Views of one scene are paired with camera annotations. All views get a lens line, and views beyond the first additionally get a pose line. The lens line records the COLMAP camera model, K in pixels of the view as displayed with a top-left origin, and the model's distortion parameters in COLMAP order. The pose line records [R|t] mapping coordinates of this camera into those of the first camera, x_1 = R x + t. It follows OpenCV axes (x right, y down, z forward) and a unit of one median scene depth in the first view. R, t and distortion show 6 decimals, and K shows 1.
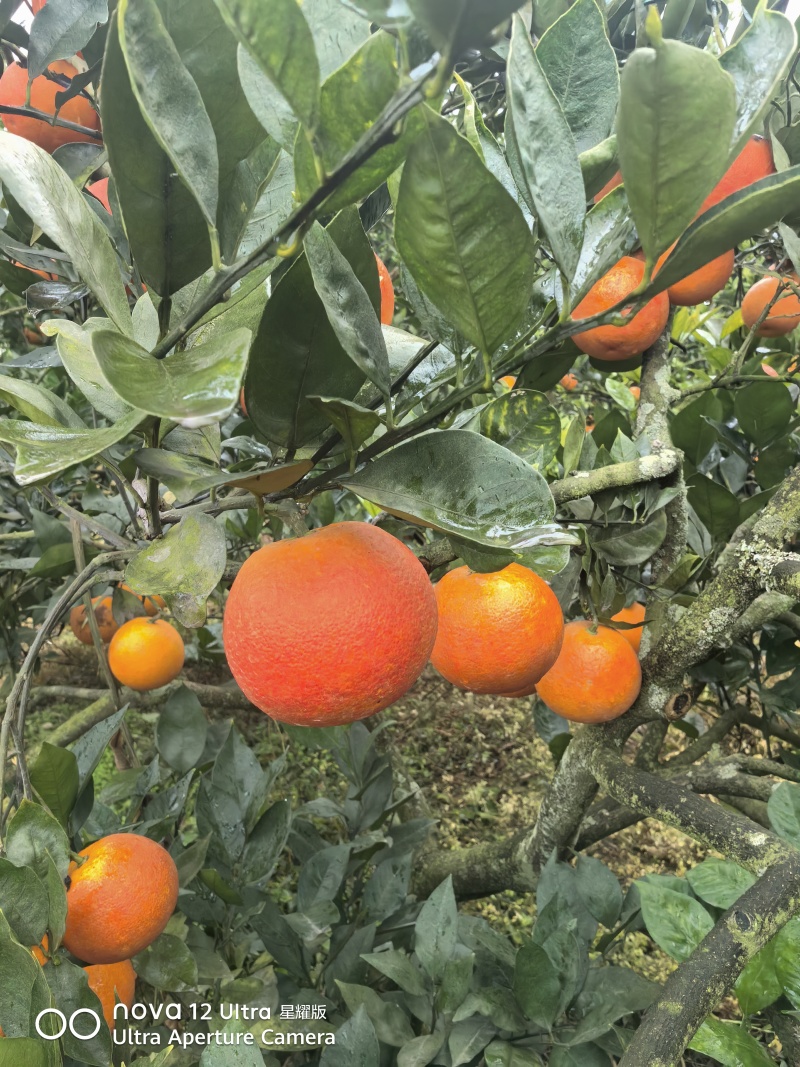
lens RADIAL K [[870.5, 0, 419.1], [0, 870.5, 532.1], [0, 0, 1]] dist [0.002829, -0.006603]
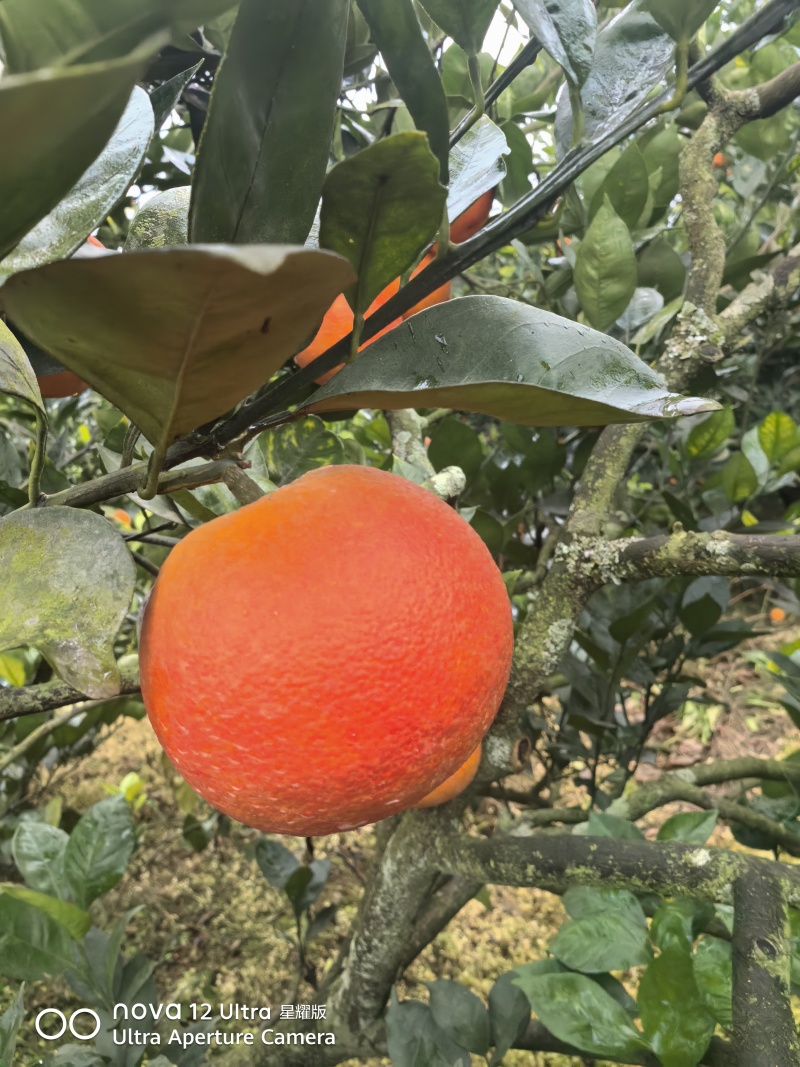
lens RADIAL K [[870.5, 0, 419.1], [0, 870.5, 532.1], [0, 0, 1]] dist [0.002829, -0.006603]
pose [[0.879490, -0.164267, 0.446670, -0.146927], [0.234303, 0.966373, -0.105947, 0.053715], [-0.414246, 0.197835, 0.888404, 0.224219]]
